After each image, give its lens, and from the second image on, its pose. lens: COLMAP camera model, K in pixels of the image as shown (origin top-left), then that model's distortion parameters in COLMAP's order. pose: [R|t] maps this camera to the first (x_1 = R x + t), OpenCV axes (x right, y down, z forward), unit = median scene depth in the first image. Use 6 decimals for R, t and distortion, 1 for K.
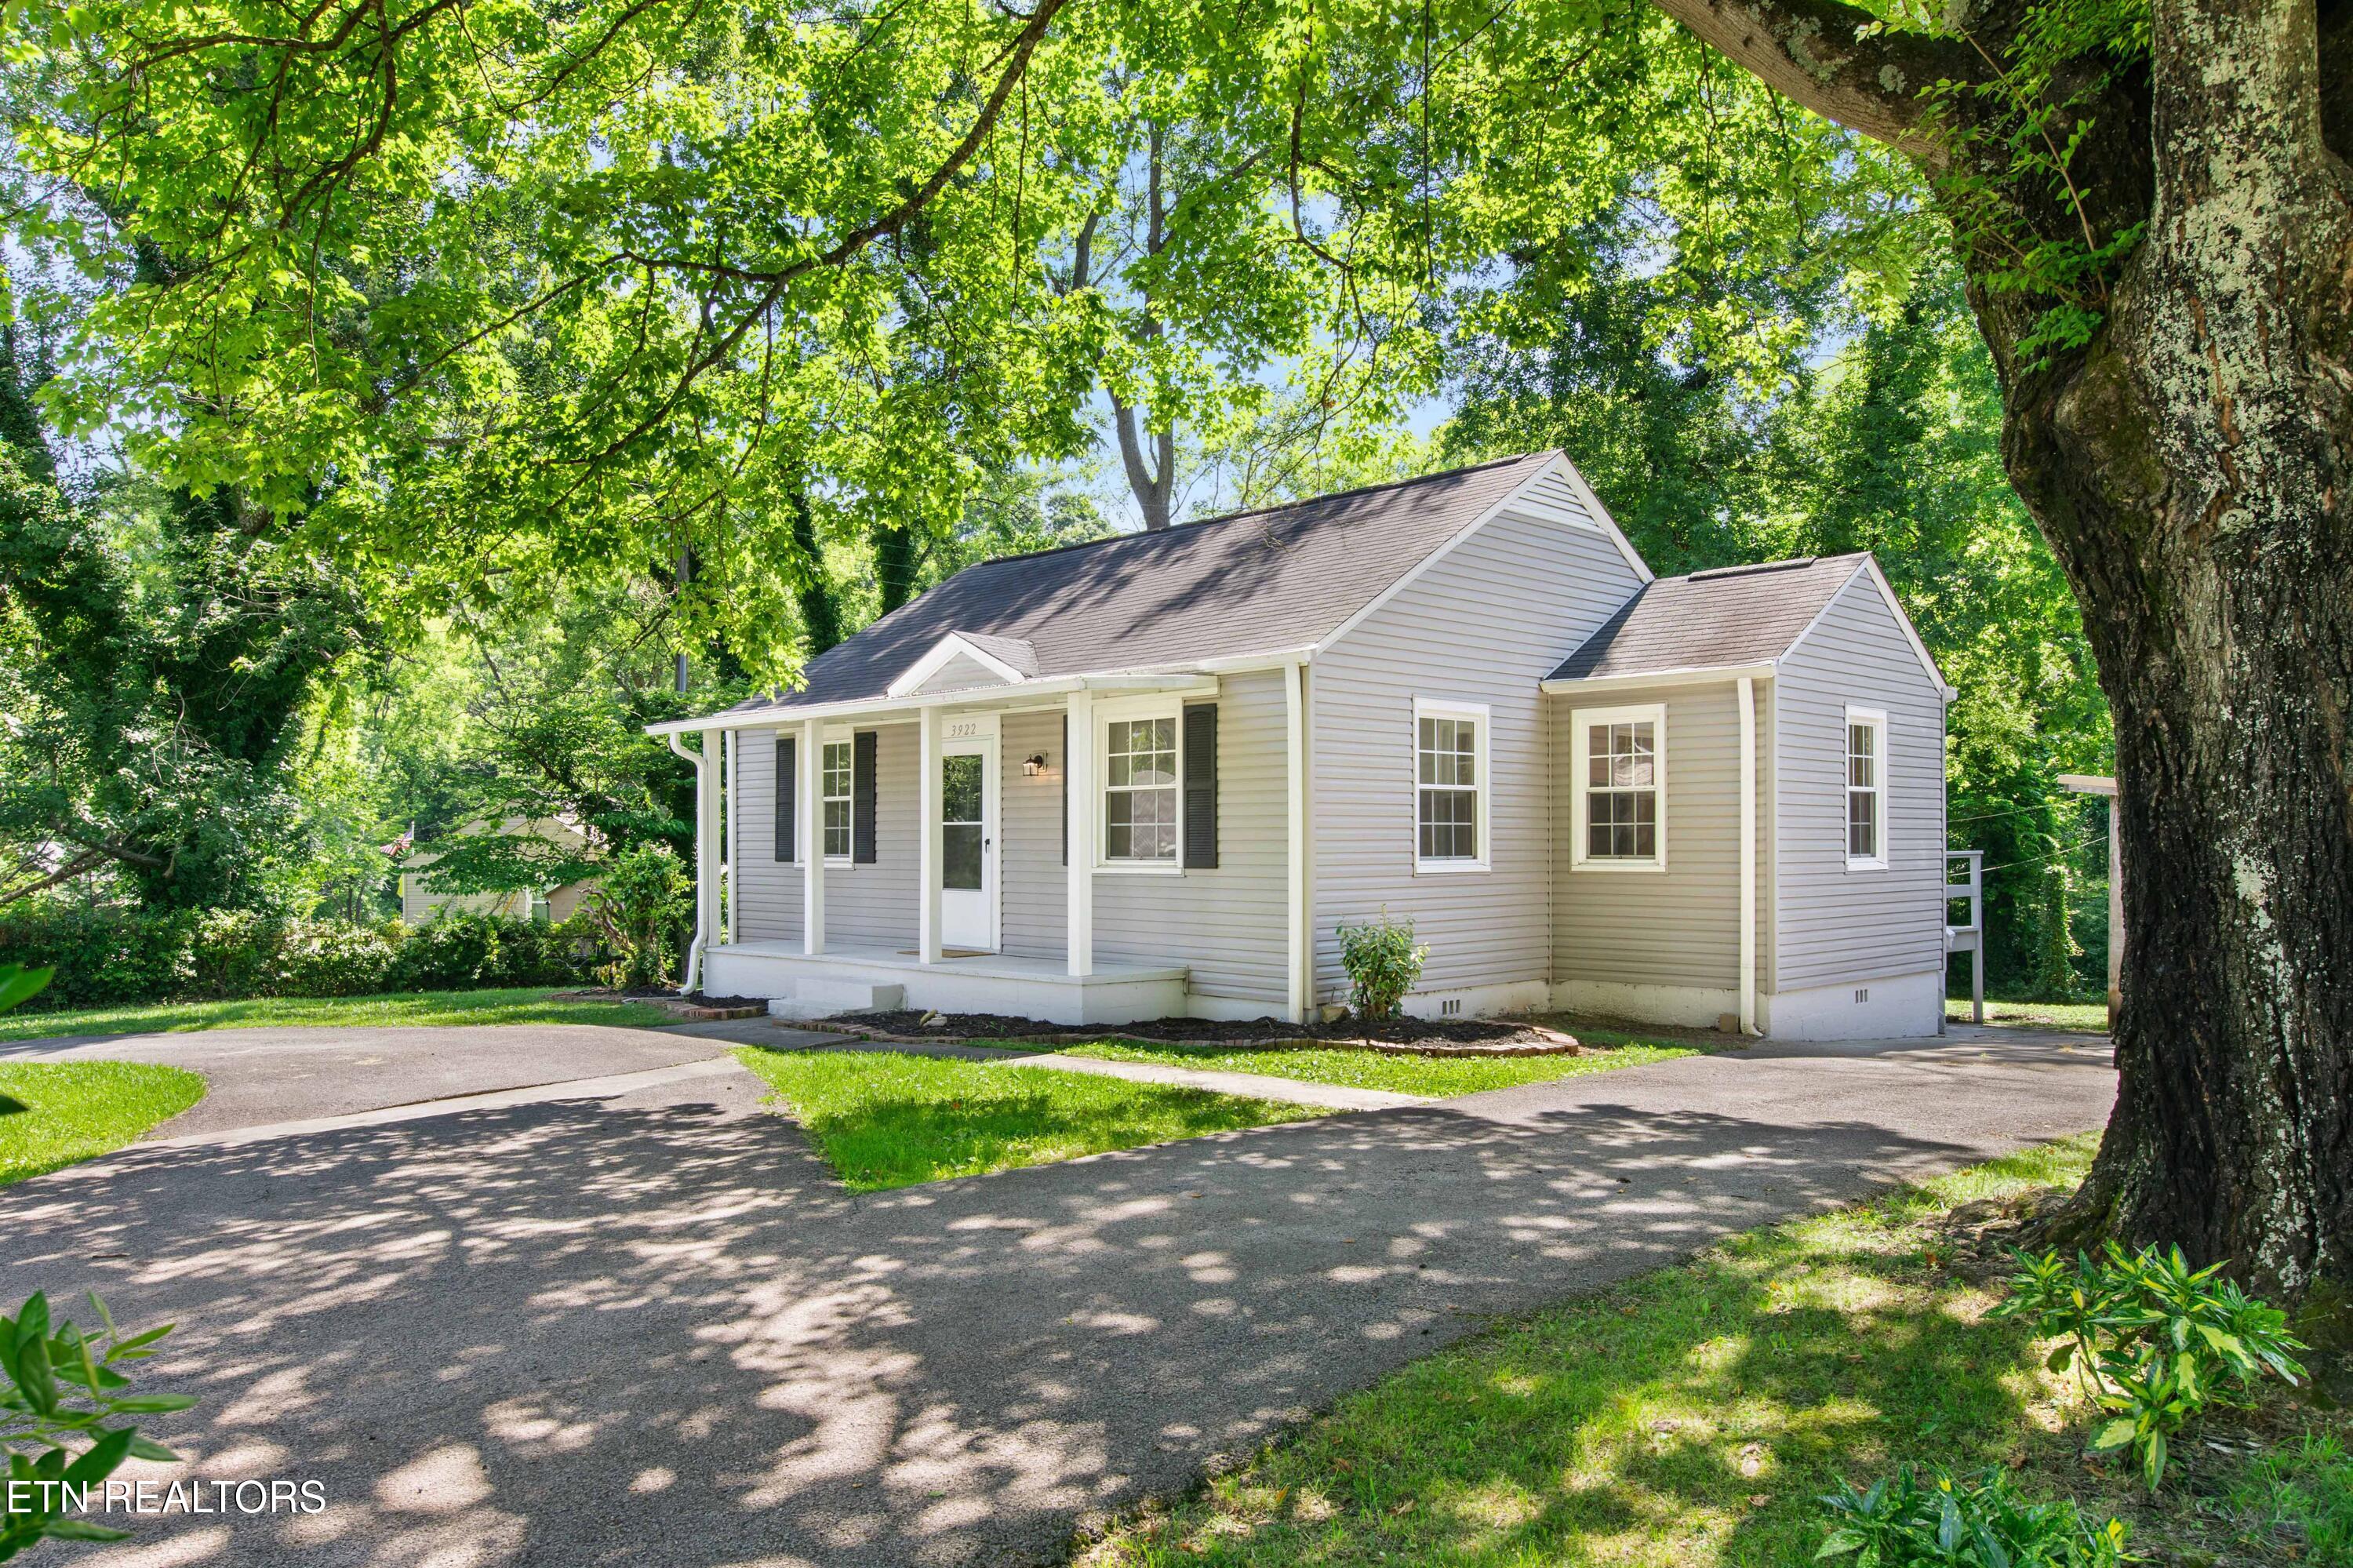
lens RADIAL K [[1471.8, 0, 1162.9], [0, 1471.8, 762.2], [0, 0, 1]] dist [0.008046, -0.001888]
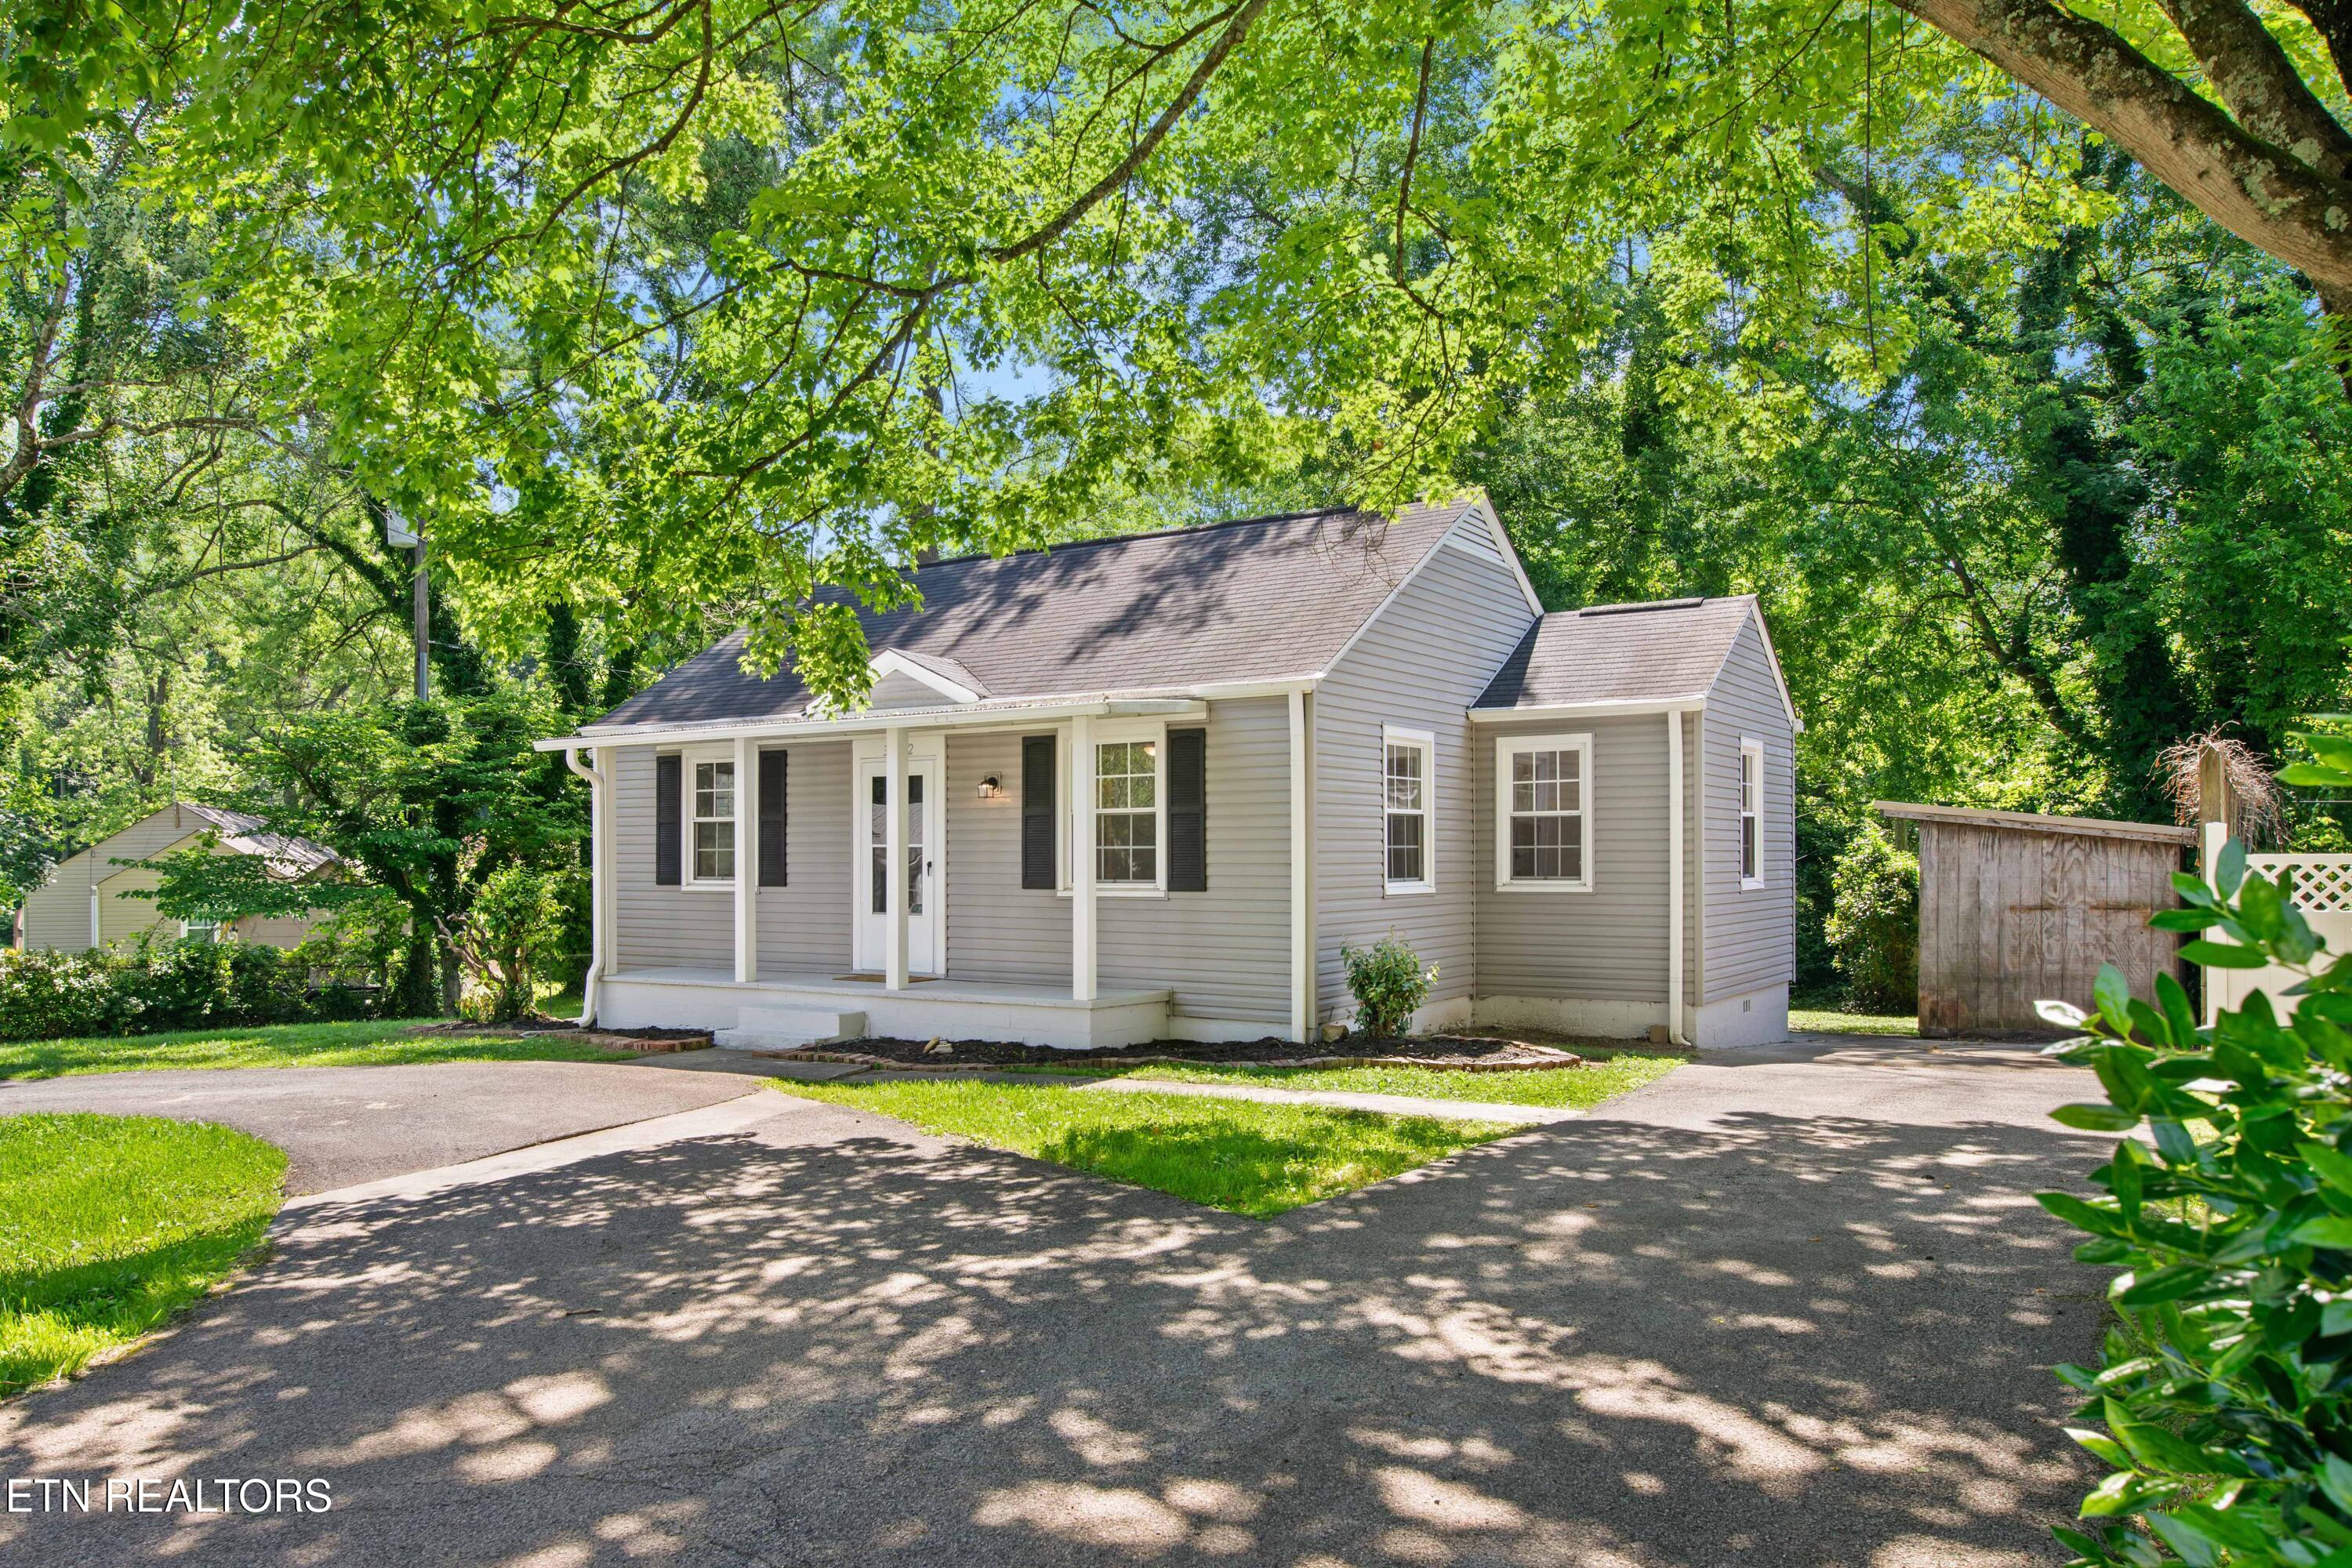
lens RADIAL K [[1500.0, 0, 1070.8], [0, 1500.0, 784.2], [0, 0, 1]] dist [0.007039, 0.002660]
pose [[0.985353, 0.007057, 0.170378, -0.245947], [-0.007936, 0.999958, 0.004475, -0.005925], [-0.170340, -0.005762, 0.985369, -0.000863]]
